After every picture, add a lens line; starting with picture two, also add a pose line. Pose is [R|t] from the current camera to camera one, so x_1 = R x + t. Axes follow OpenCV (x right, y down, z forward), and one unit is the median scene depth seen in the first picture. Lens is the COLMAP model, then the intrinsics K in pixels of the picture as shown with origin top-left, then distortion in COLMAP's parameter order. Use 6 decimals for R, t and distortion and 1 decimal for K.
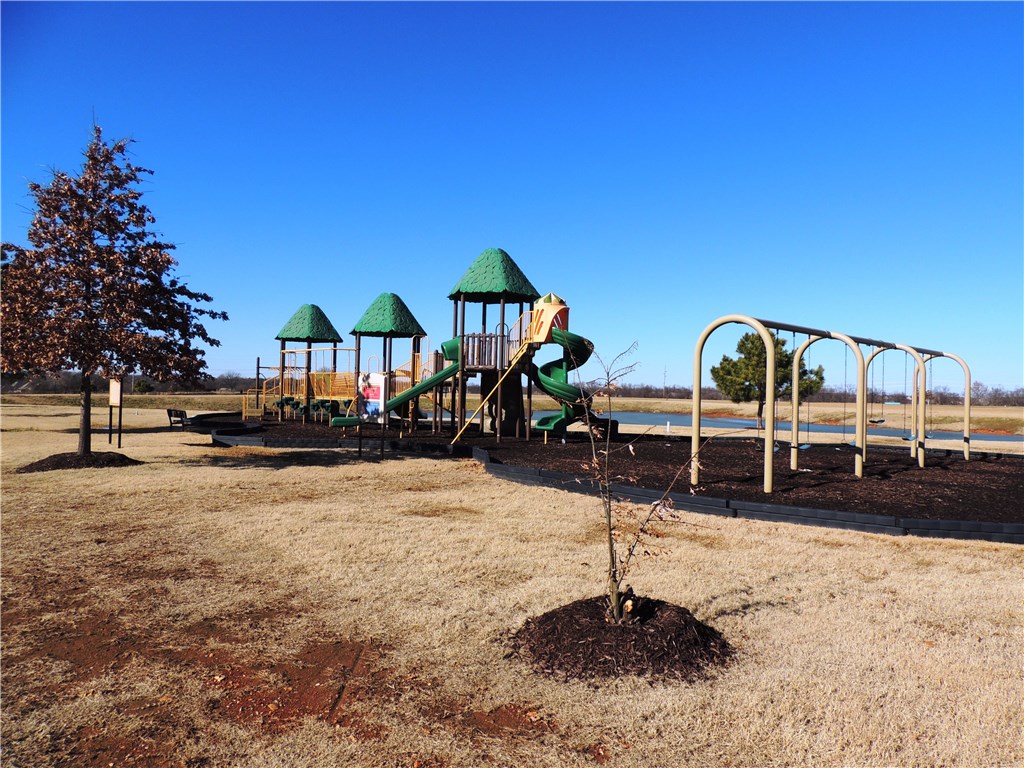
lens RADIAL K [[795.6, 0, 512.0], [0, 795.6, 384.0], [0, 0, 1]] dist [0.001535, 0.000961]
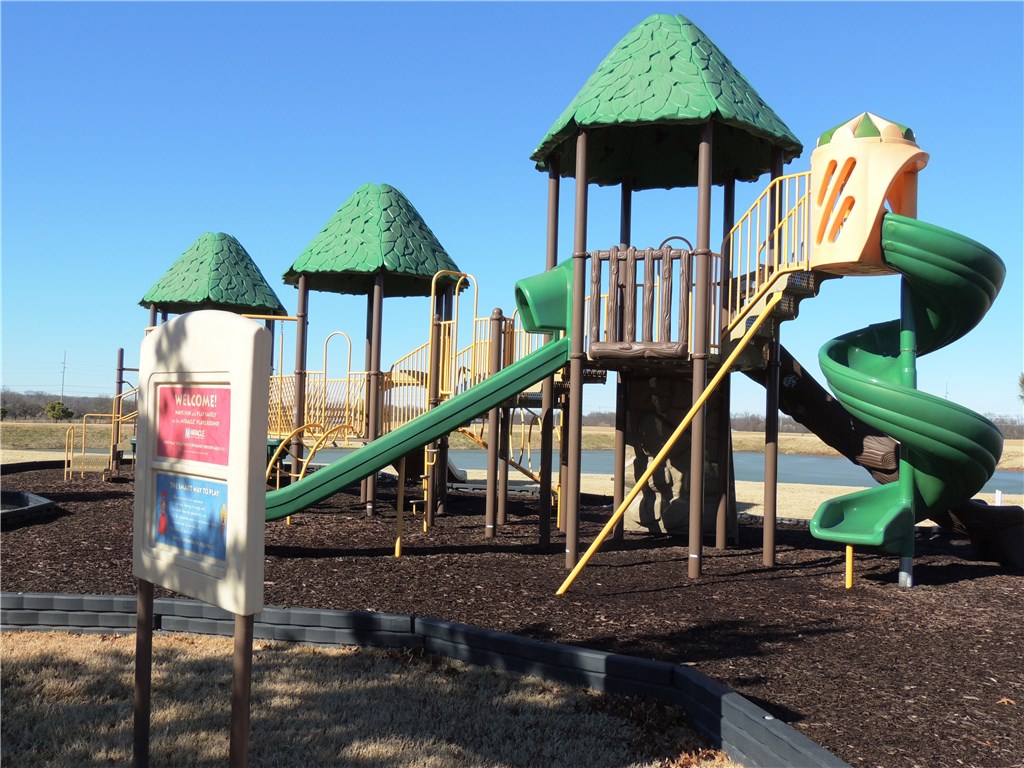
lens RADIAL K [[1014.1, 0, 512.0], [0, 1014.1, 384.0], [0, 0, 1]] dist [-0.024059, -0.007096]
pose [[0.998816, 0.003688, -0.048501, -0.064394], [-0.005037, 0.999603, -0.027723, 0.005251], [0.048380, 0.027935, 0.998438, 0.521577]]
